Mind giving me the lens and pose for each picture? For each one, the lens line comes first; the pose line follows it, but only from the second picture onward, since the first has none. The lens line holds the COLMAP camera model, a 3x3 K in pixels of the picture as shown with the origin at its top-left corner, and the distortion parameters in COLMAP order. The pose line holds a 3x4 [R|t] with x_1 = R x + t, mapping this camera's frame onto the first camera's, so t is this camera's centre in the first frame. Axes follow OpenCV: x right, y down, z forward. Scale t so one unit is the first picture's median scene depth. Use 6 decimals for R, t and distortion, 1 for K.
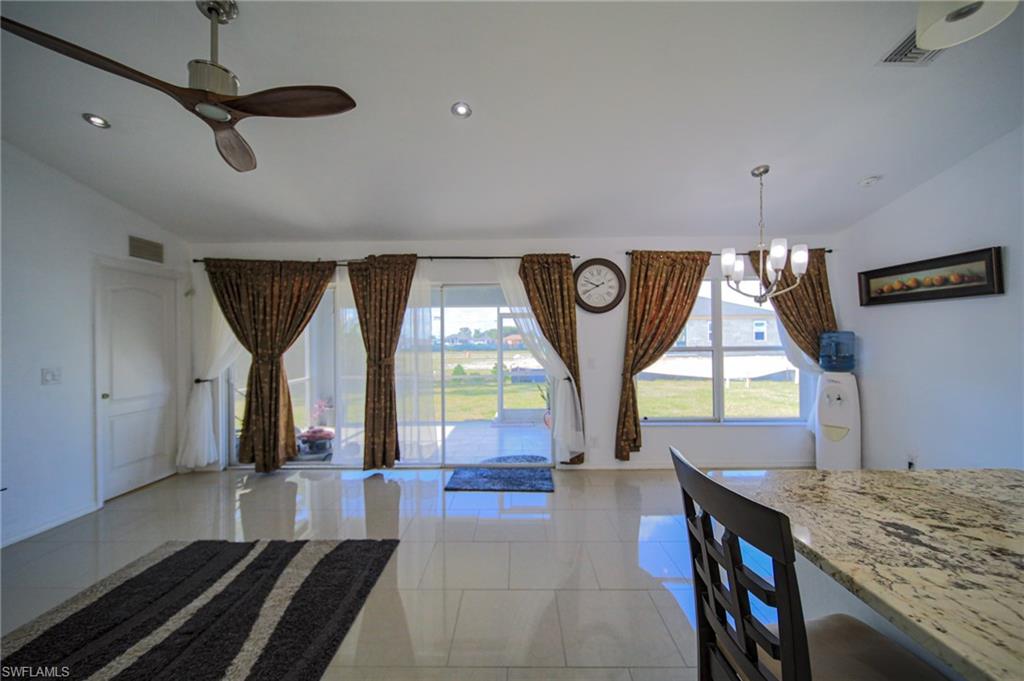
lens RADIAL K [[385.9, 0, 512.0], [0, 385.9, 340.5], [0, 0, 1]] dist [-0.000780, -0.000265]
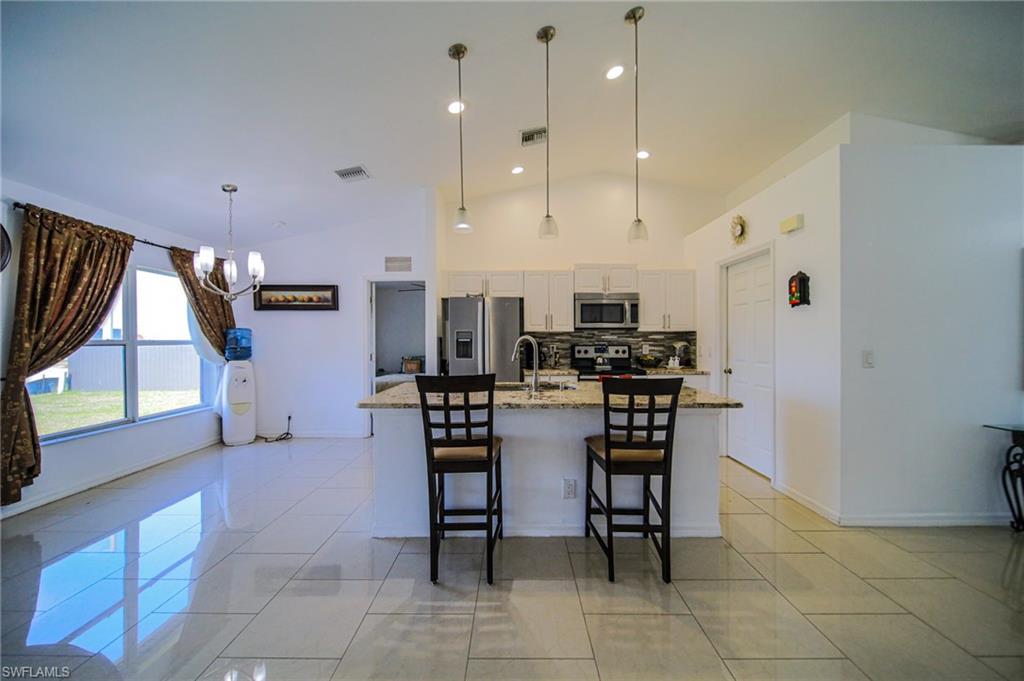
lens RADIAL K [[385.9, 0, 512.0], [0, 385.9, 340.5], [0, 0, 1]] dist [-0.000780, -0.000265]
pose [[-0.003903, 0.009111, 0.999951, -0.403537], [0.003208, 0.999953, -0.009098, 0.029474], [-0.999987, 0.003172, -0.003932, 0.106208]]
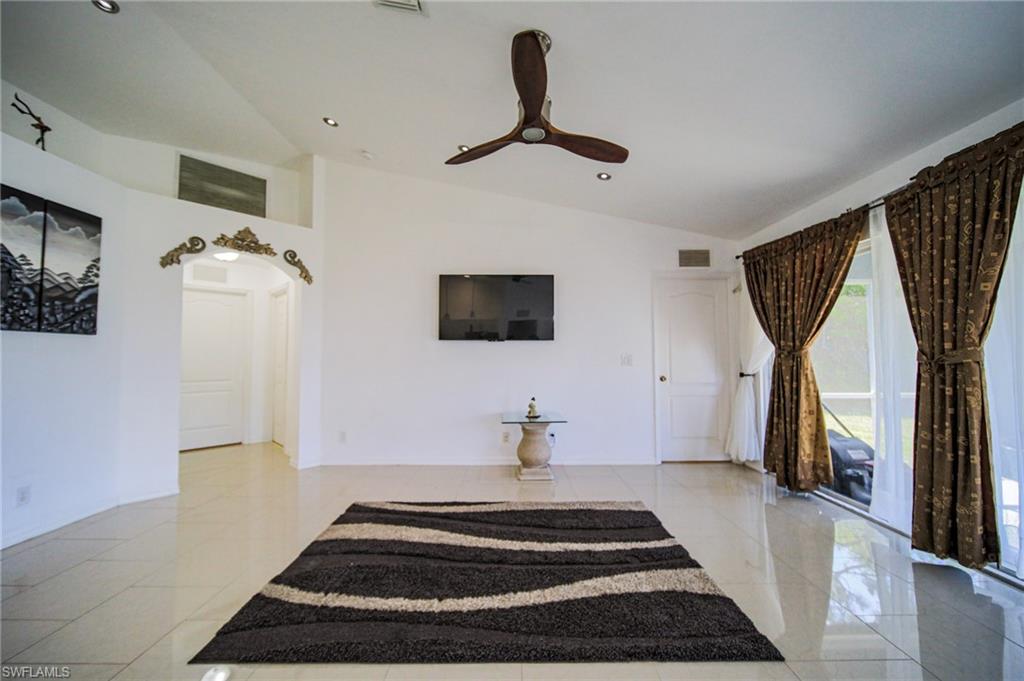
lens RADIAL K [[380.5, 0, 510.6], [0, 380.5, 341.3], [0, 0, 1]] dist [-0.002877, -0.000271]
pose [[0.008276, -0.030792, -0.999492, 0.180282], [0.004449, 0.999517, -0.030756, 0.046250], [0.999956, -0.004192, 0.008409, 0.395871]]
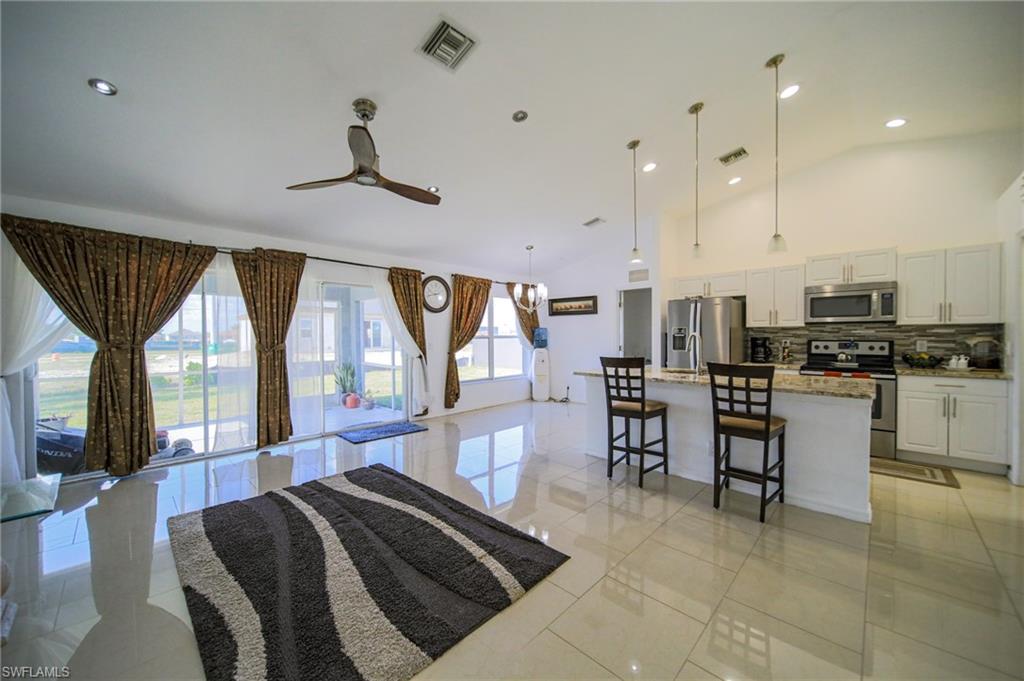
lens RADIAL K [[380.5, 0, 510.6], [0, 380.5, 341.3], [0, 0, 1]] dist [-0.002877, -0.000271]
pose [[0.687643, -0.005560, 0.726027, -0.660444], [-0.000965, 0.999963, 0.008572, 0.028157], [-0.726048, -0.006595, 0.687612, -0.229086]]
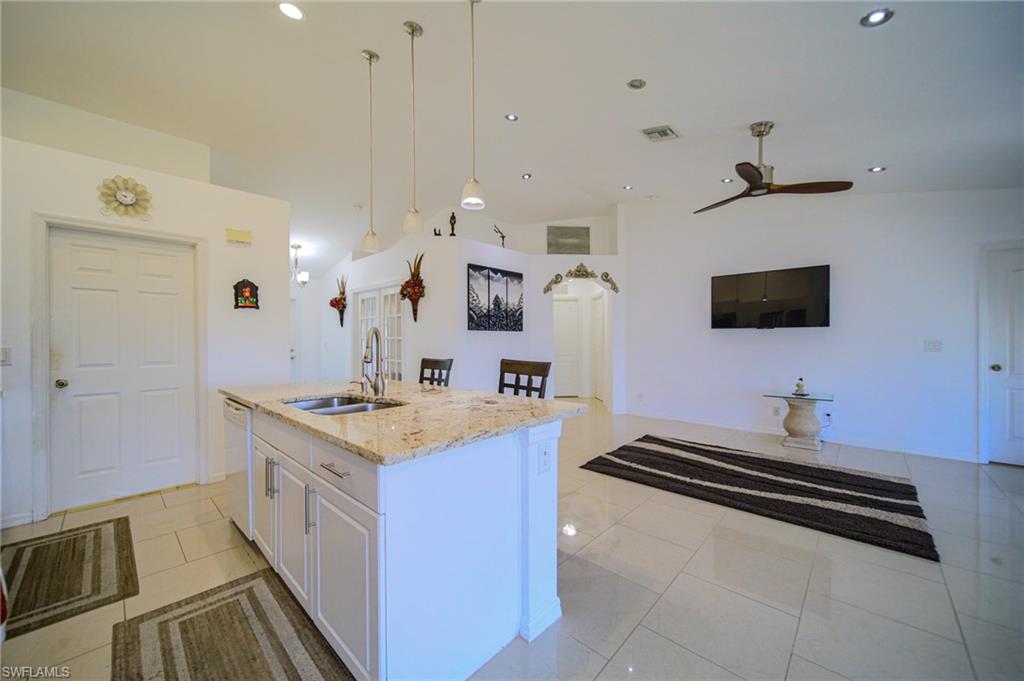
lens RADIAL K [[380.5, 0, 510.6], [0, 380.5, 341.3], [0, 0, 1]] dist [-0.002877, -0.000271]
pose [[-0.675044, 0.016586, -0.737591, 0.576342], [0.013263, 0.999859, 0.010344, 0.031506], [0.737659, -0.002800, -0.675168, 0.580109]]
